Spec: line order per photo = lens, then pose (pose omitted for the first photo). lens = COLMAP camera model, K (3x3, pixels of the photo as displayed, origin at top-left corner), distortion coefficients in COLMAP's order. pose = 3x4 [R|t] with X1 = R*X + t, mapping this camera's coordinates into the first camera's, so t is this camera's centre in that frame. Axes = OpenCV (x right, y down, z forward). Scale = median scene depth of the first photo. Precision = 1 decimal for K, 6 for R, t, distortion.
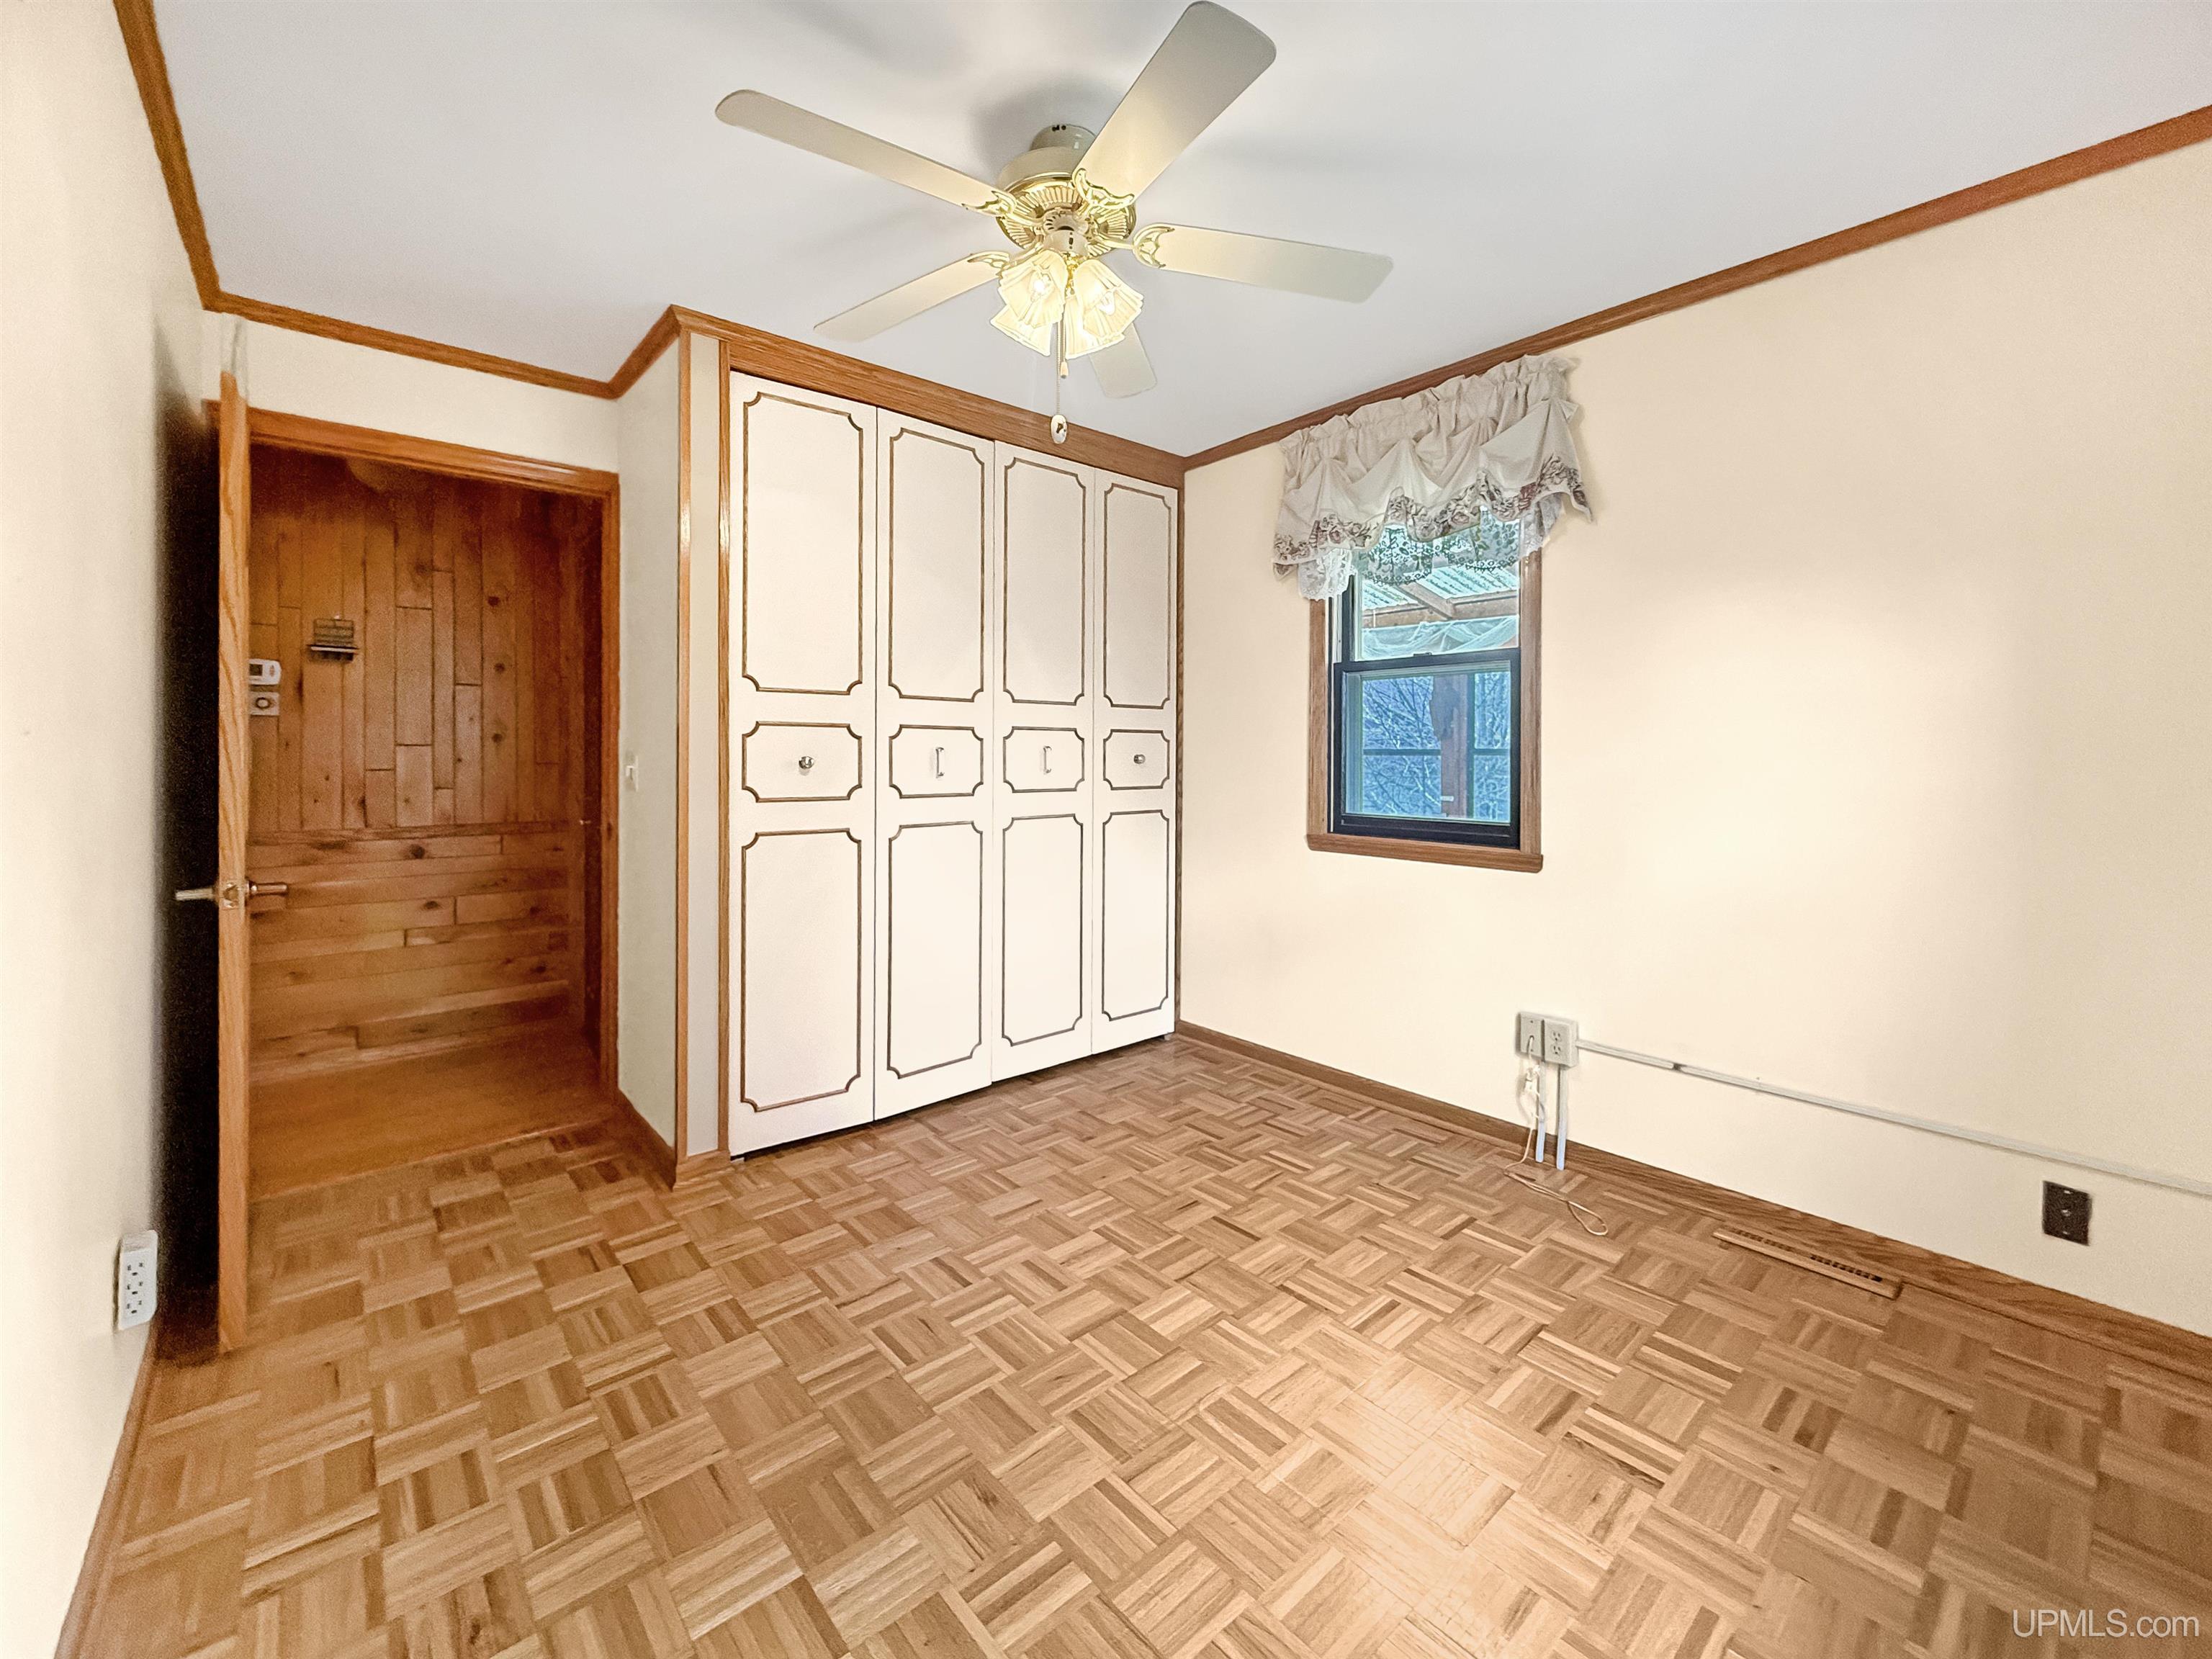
lens RADIAL K [[896.7, 0, 1121.7], [0, 896.7, 753.0], [0, 0, 1]] dist [-0.002992, 0.000229]
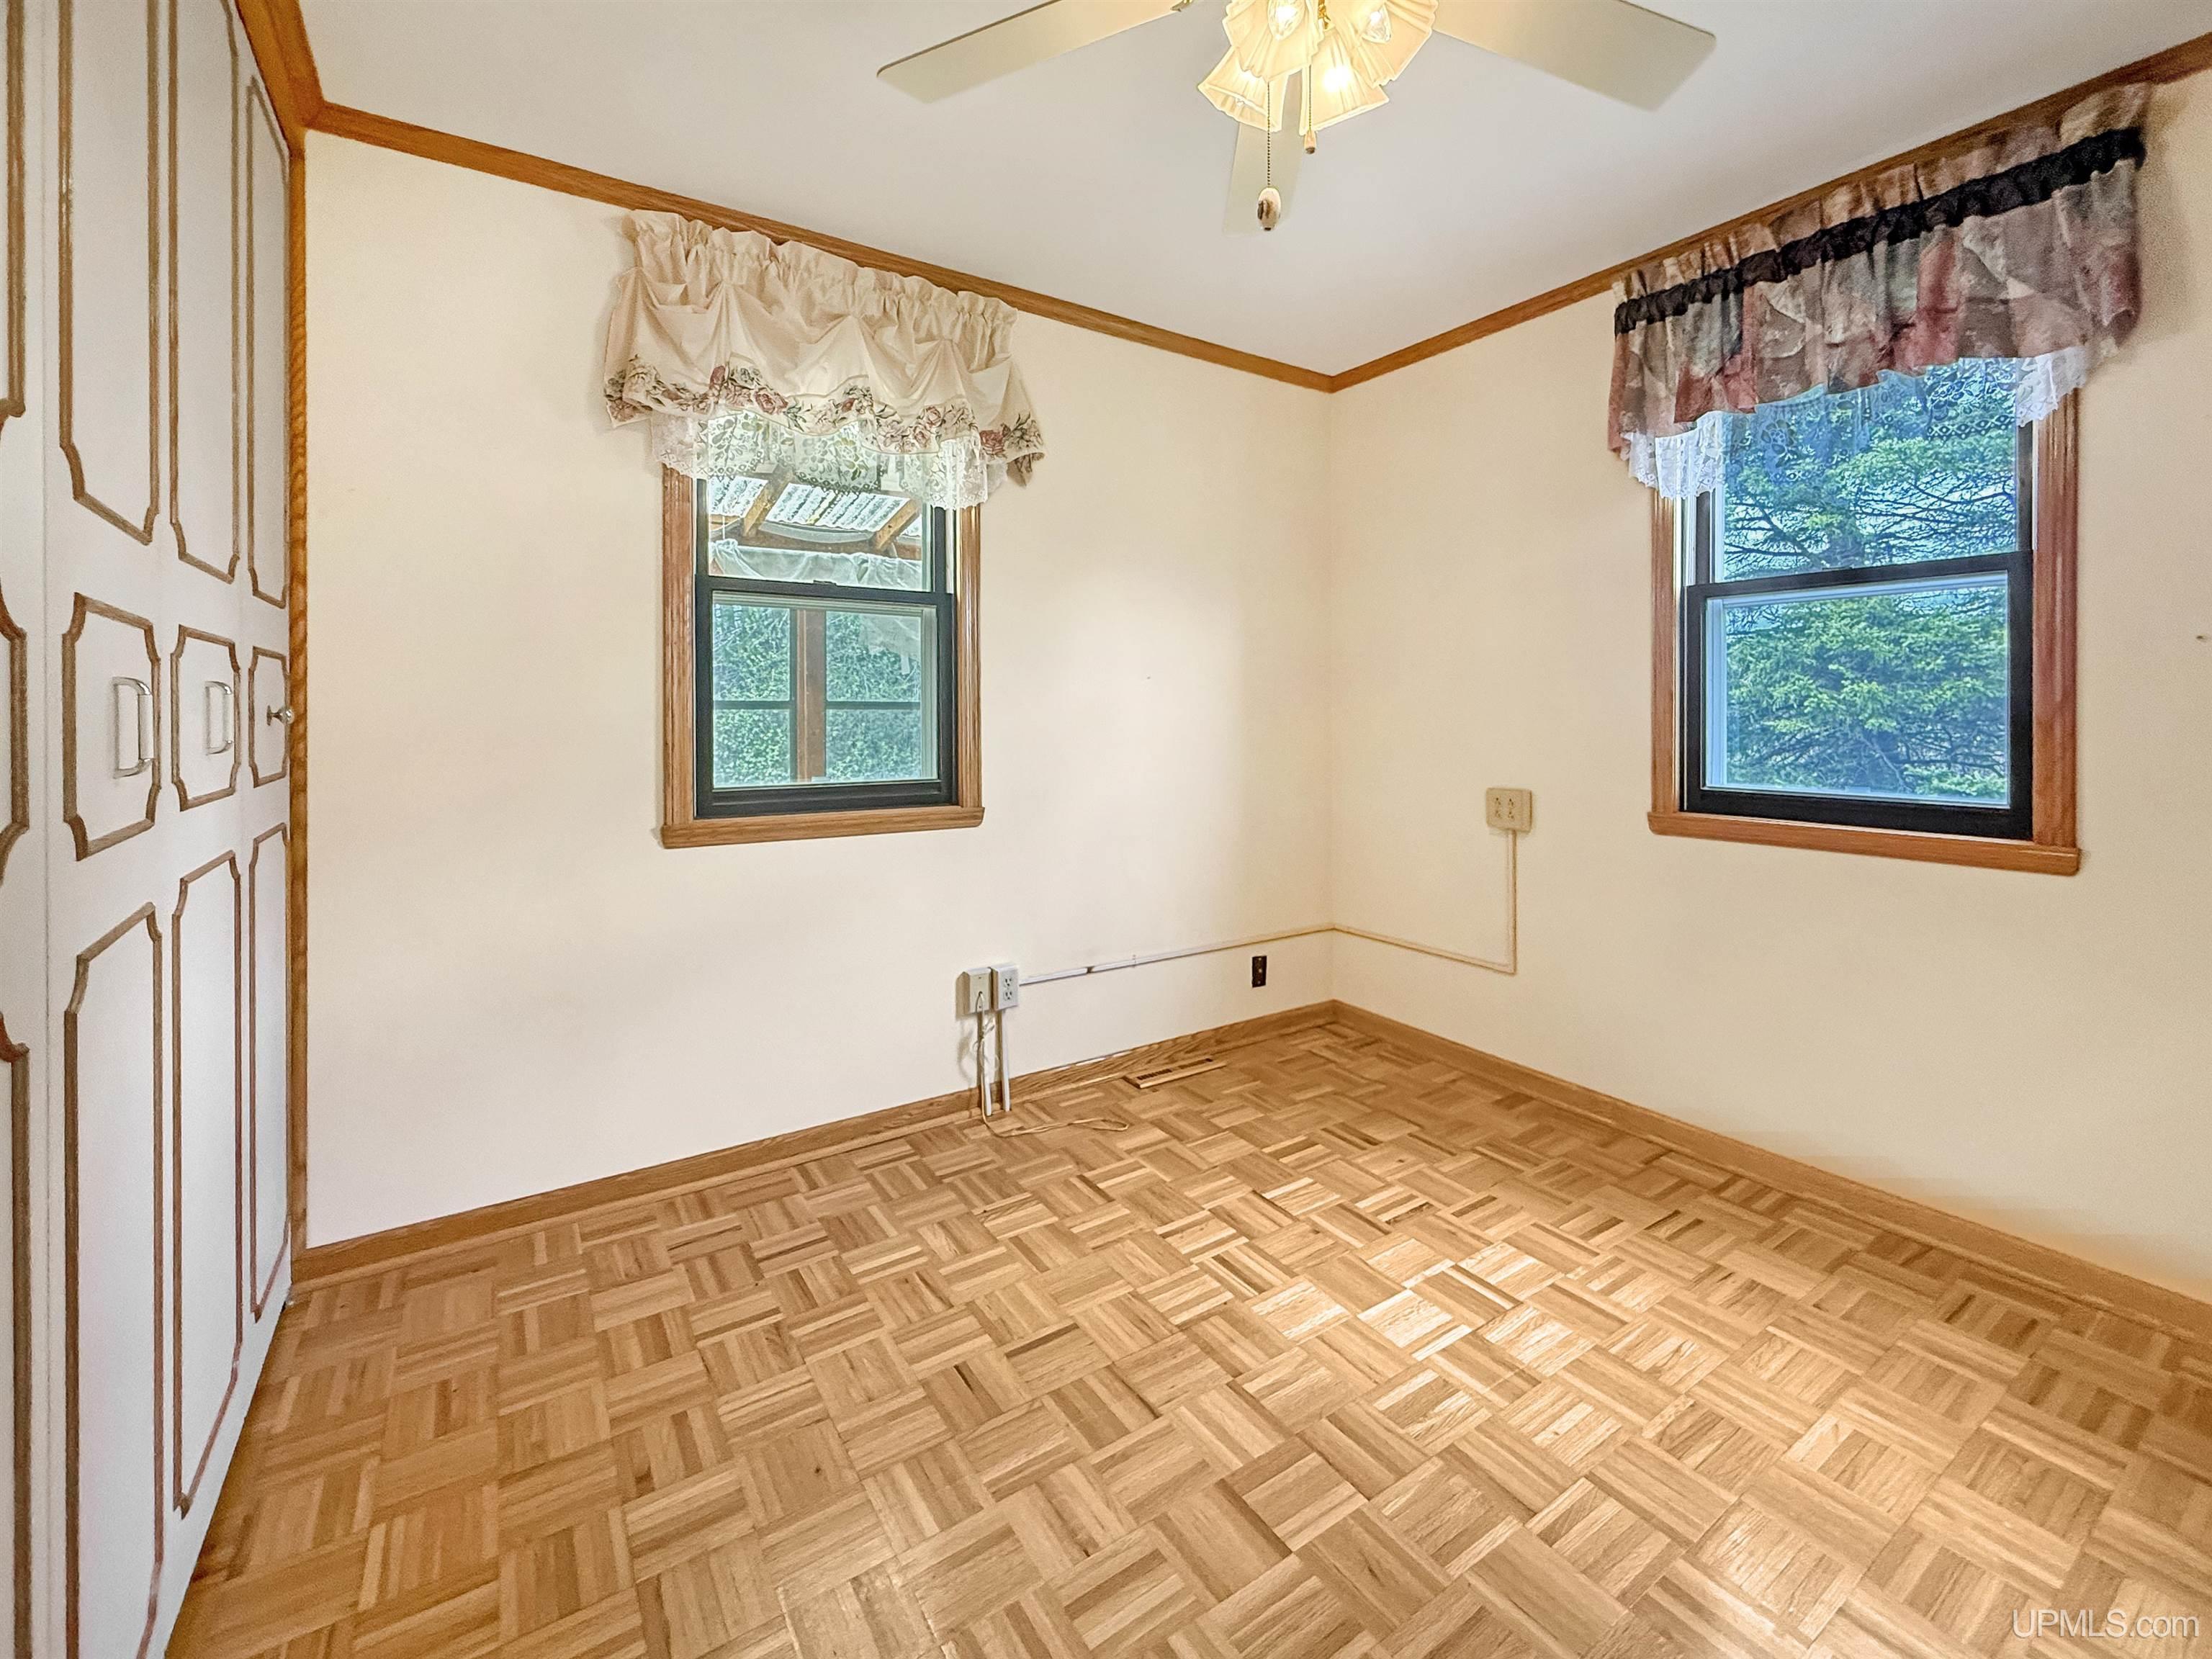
lens RADIAL K [[943.8, 0, 1108.7], [0, 943.8, 713.3], [0, 0, 1]] dist [-0.000534, 0.000030]
pose [[0.142391, -0.007350, 0.989783, -0.653614], [-0.000594, 0.999972, 0.007511, 0.002331], [-0.989810, -0.001658, 0.142383, 0.854322]]
